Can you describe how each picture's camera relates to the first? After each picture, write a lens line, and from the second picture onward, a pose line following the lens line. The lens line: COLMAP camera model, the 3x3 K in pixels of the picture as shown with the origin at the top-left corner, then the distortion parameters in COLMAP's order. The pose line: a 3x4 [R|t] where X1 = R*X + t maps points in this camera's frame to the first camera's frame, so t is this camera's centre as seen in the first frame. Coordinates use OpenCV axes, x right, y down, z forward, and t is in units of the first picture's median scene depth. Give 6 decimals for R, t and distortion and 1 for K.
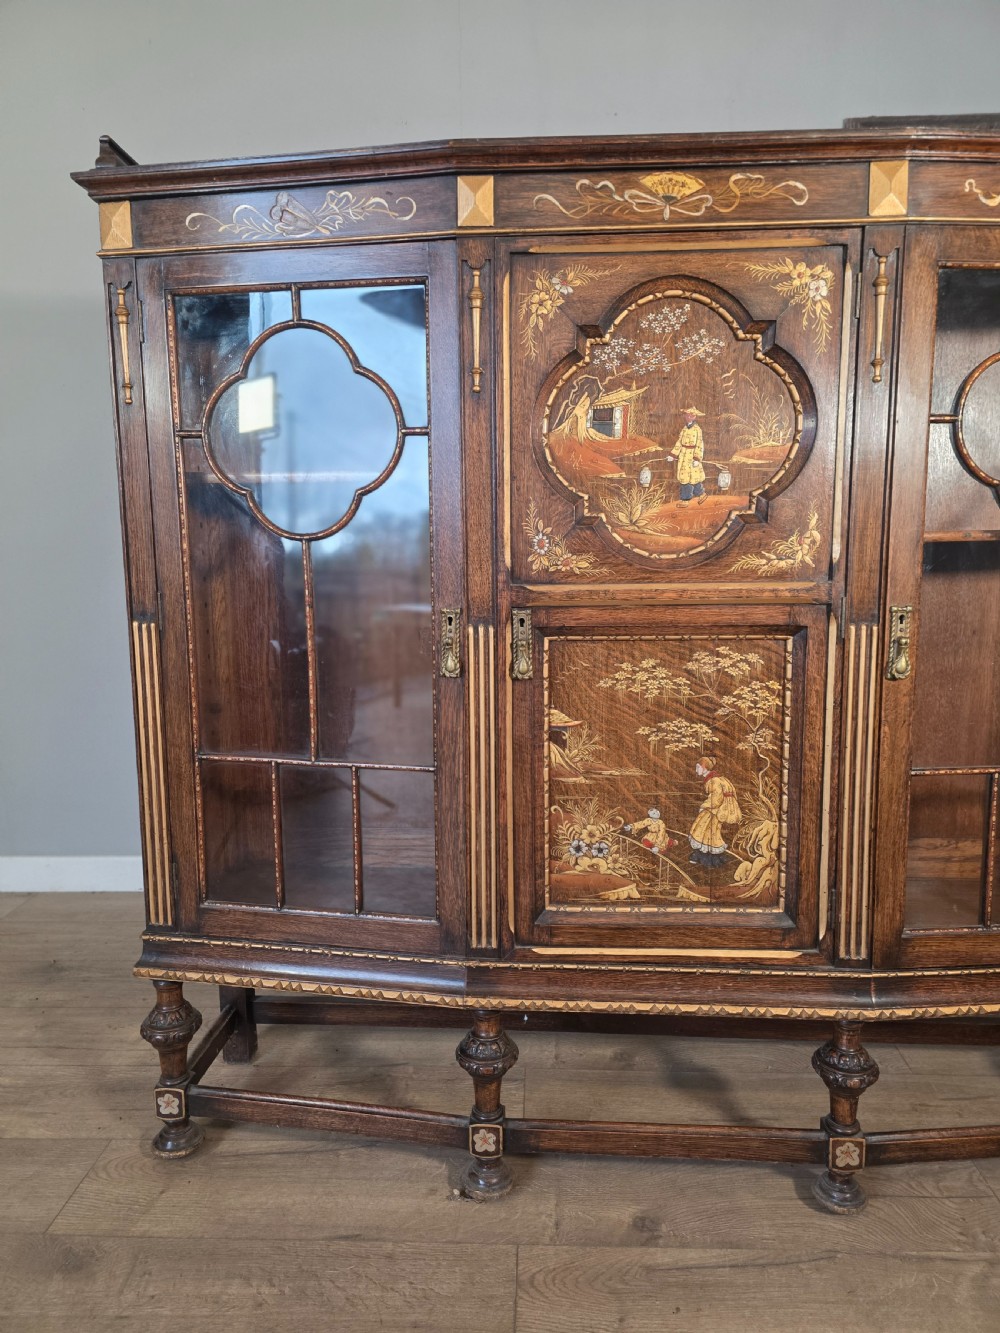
lens RADIAL K [[896.2, 0, 511.6], [0, 896.2, 667.9], [0, 0, 1]] dist [0.073345, -0.078646]
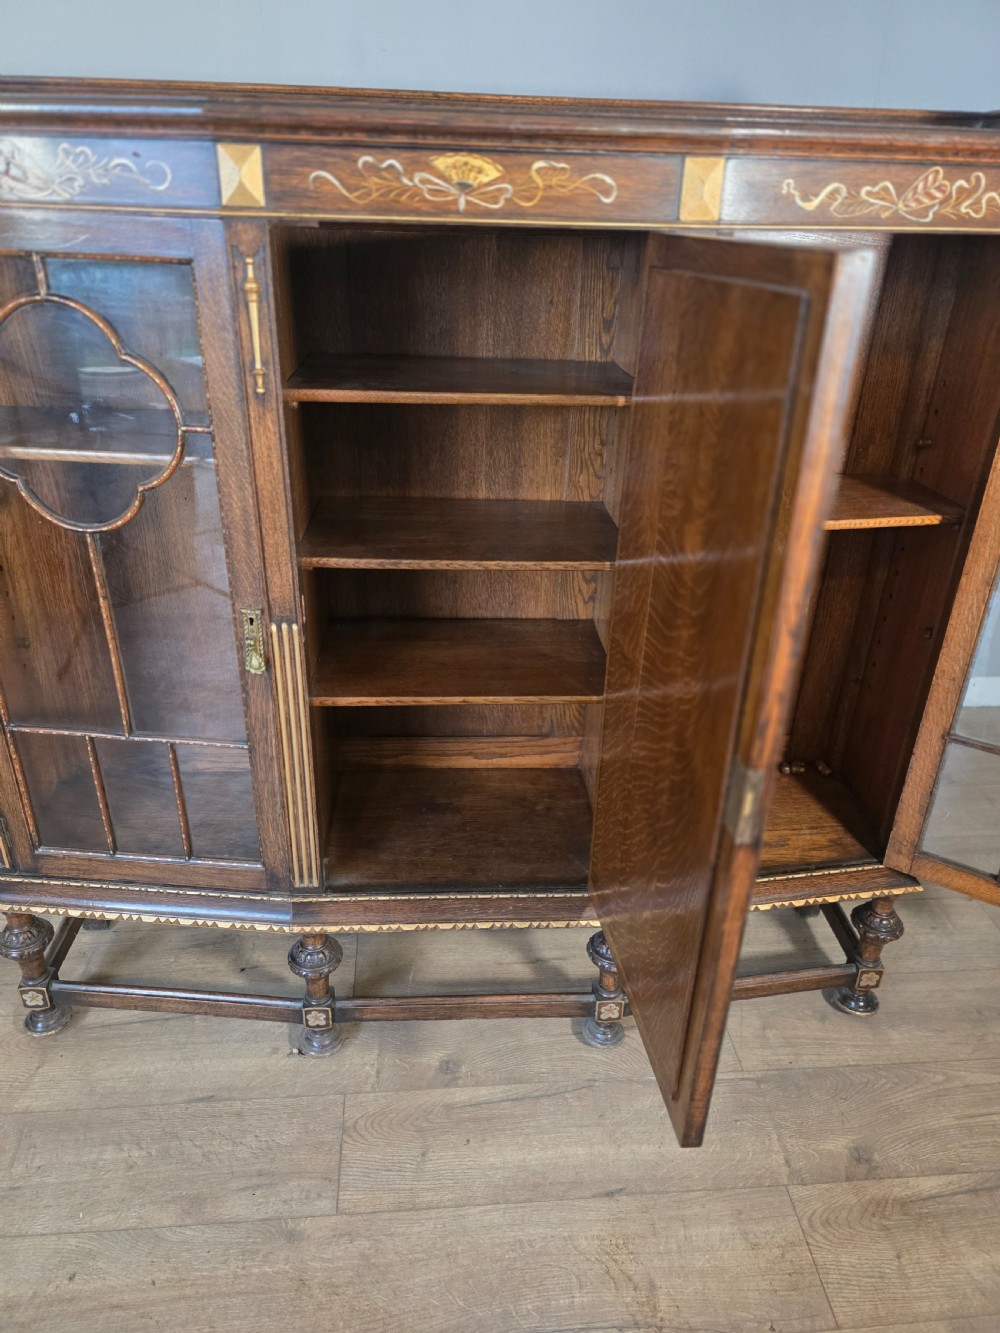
lens RADIAL K [[896.2, 0, 494.1], [0, 896.2, 660.3], [0, 0, 1]] dist [0.073345, -0.078646]
pose [[0.992808, -0.025082, 0.117061, 0.078533], [-0.015279, 0.943266, 0.331687, -0.338773], [-0.118739, -0.331090, 0.936098, 0.012240]]
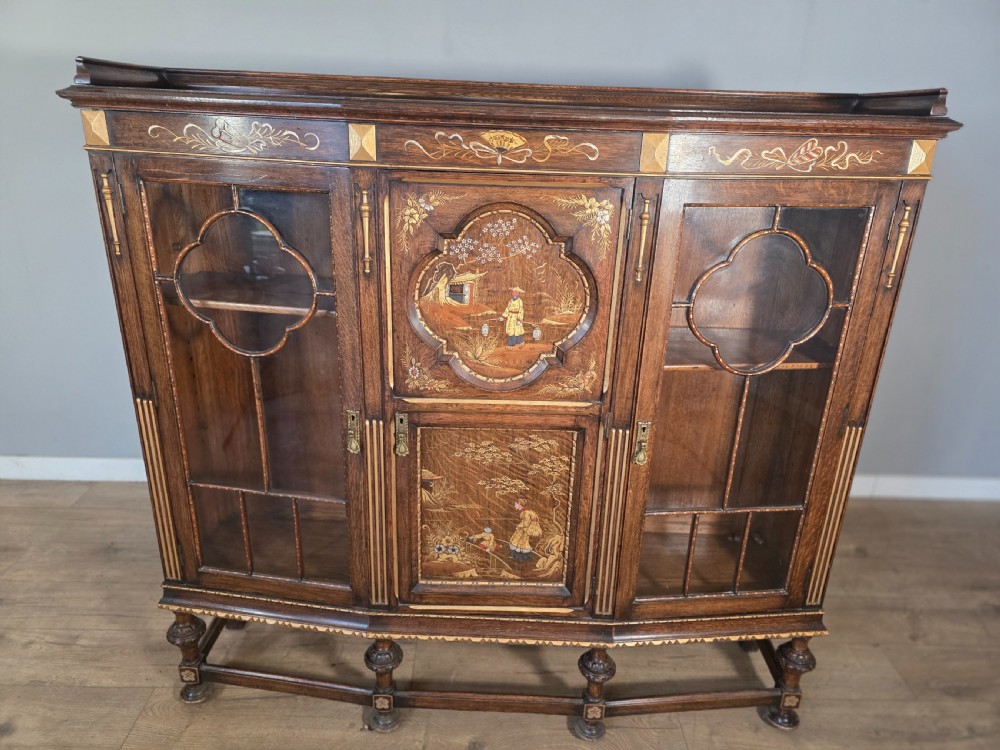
lens RADIAL K [[672.3, 0, 496.5], [0, 672.3, 376.2], [0, 0, 1]] dist [0.073345, -0.078646]
pose [[0.998427, 0.020844, 0.052045, 0.107560], [-0.032552, 0.971337, 0.235469, -0.382504], [-0.045645, -0.236793, 0.970487, -0.087000]]
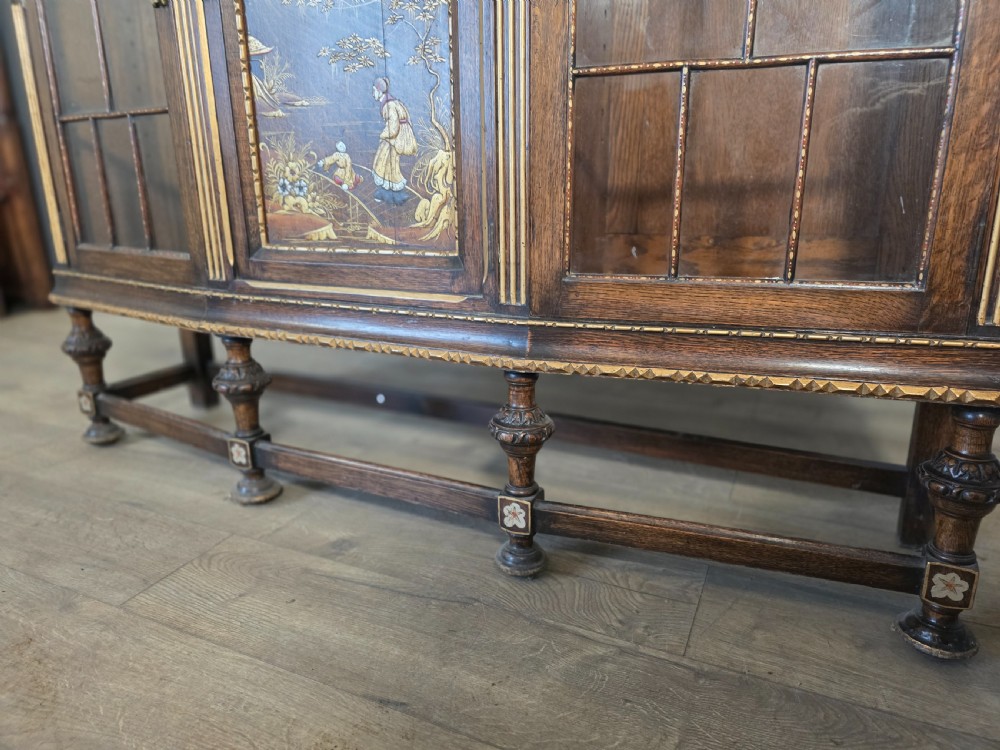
lens RADIAL K [[672.3, 0, 492.7], [0, 672.3, 373.4], [0, 0, 1]] dist [0.073345, -0.078646]
pose [[0.917070, 0.102810, -0.385244, 0.618775], [-0.044671, 0.986595, 0.156954, 0.282224], [0.396217, -0.126729, 0.909369, 0.371568]]
